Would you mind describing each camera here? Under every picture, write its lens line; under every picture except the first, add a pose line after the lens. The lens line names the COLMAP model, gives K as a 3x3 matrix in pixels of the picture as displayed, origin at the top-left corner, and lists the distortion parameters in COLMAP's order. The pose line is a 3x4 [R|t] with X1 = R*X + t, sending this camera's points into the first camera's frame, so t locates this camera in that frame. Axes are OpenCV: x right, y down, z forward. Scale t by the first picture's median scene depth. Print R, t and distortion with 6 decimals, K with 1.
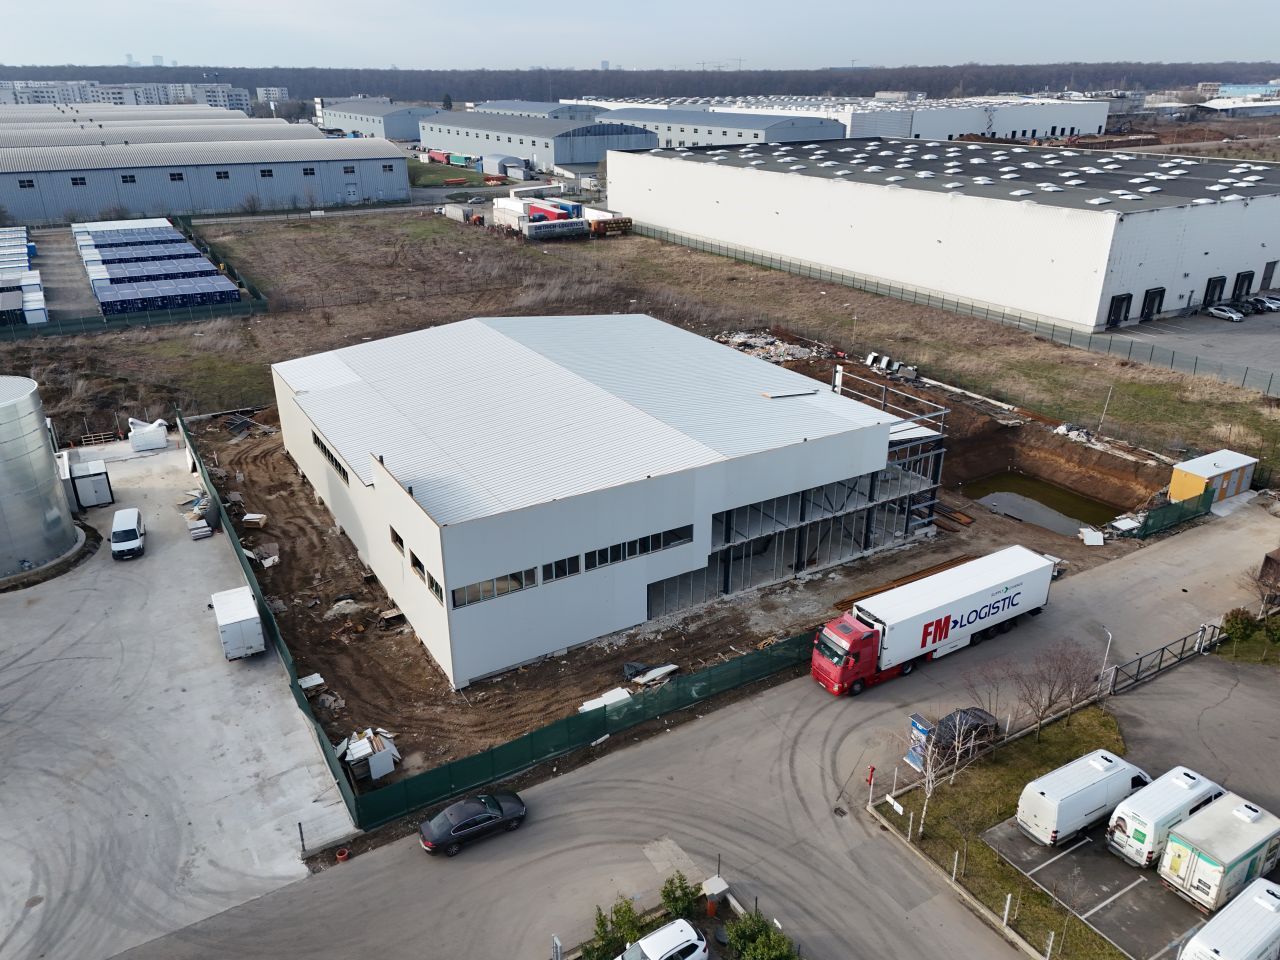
lens RADIAL K [[942.0, 0, 639.1], [0, 942.0, 452.7], [0, 0, 1]] dist [0.096066, -0.090304]
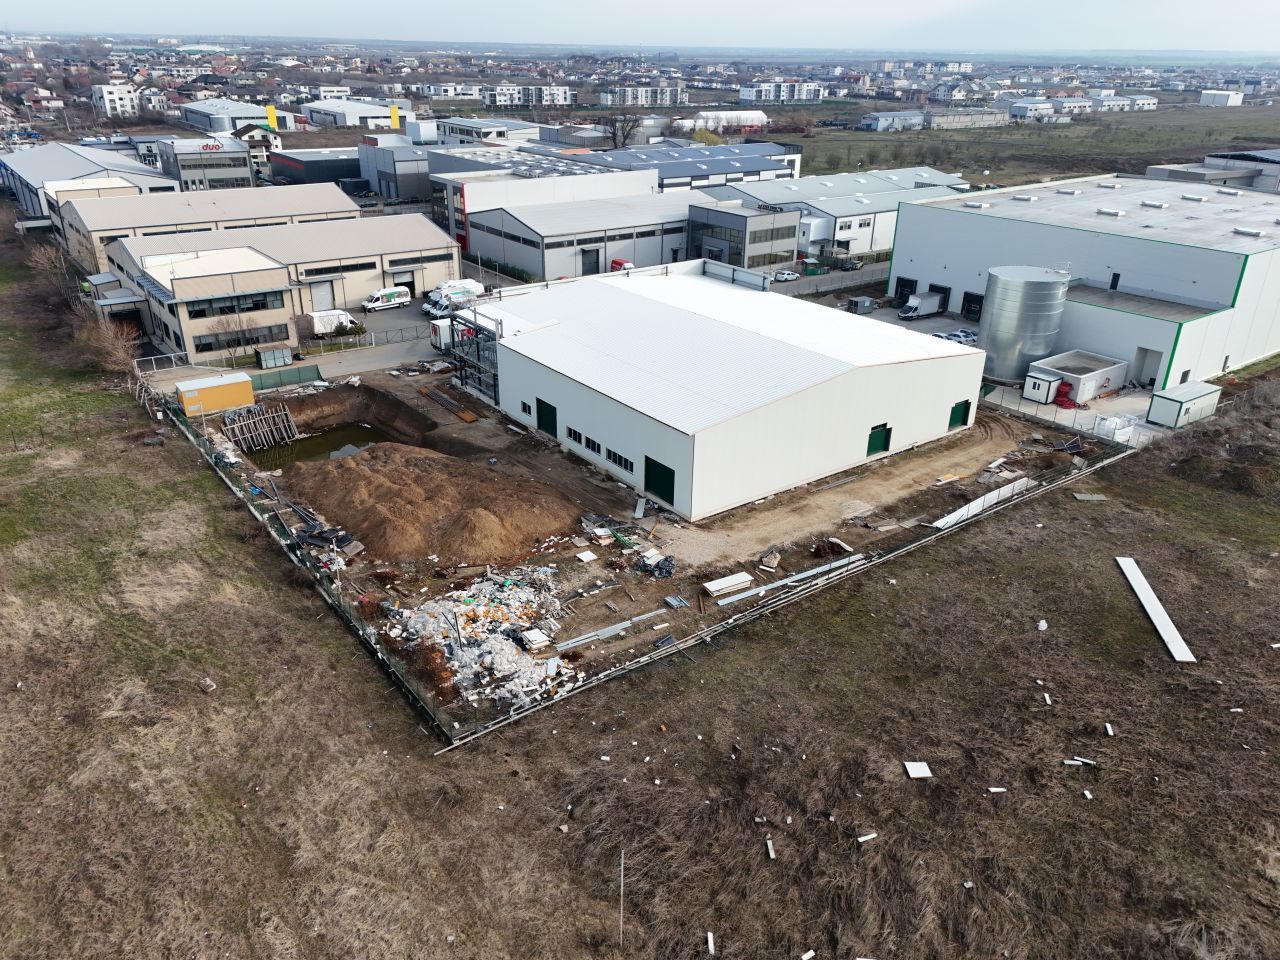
lens RADIAL K [[938.7, 0, 637.9], [0, 938.7, 480.2], [0, 0, 1]] dist [0.088280, -0.084845]
pose [[-0.994443, 0.032674, -0.100074, 0.129015], [-0.050028, 0.689740, 0.722327, -0.700064], [0.092627, 0.723320, -0.684272, 1.655925]]
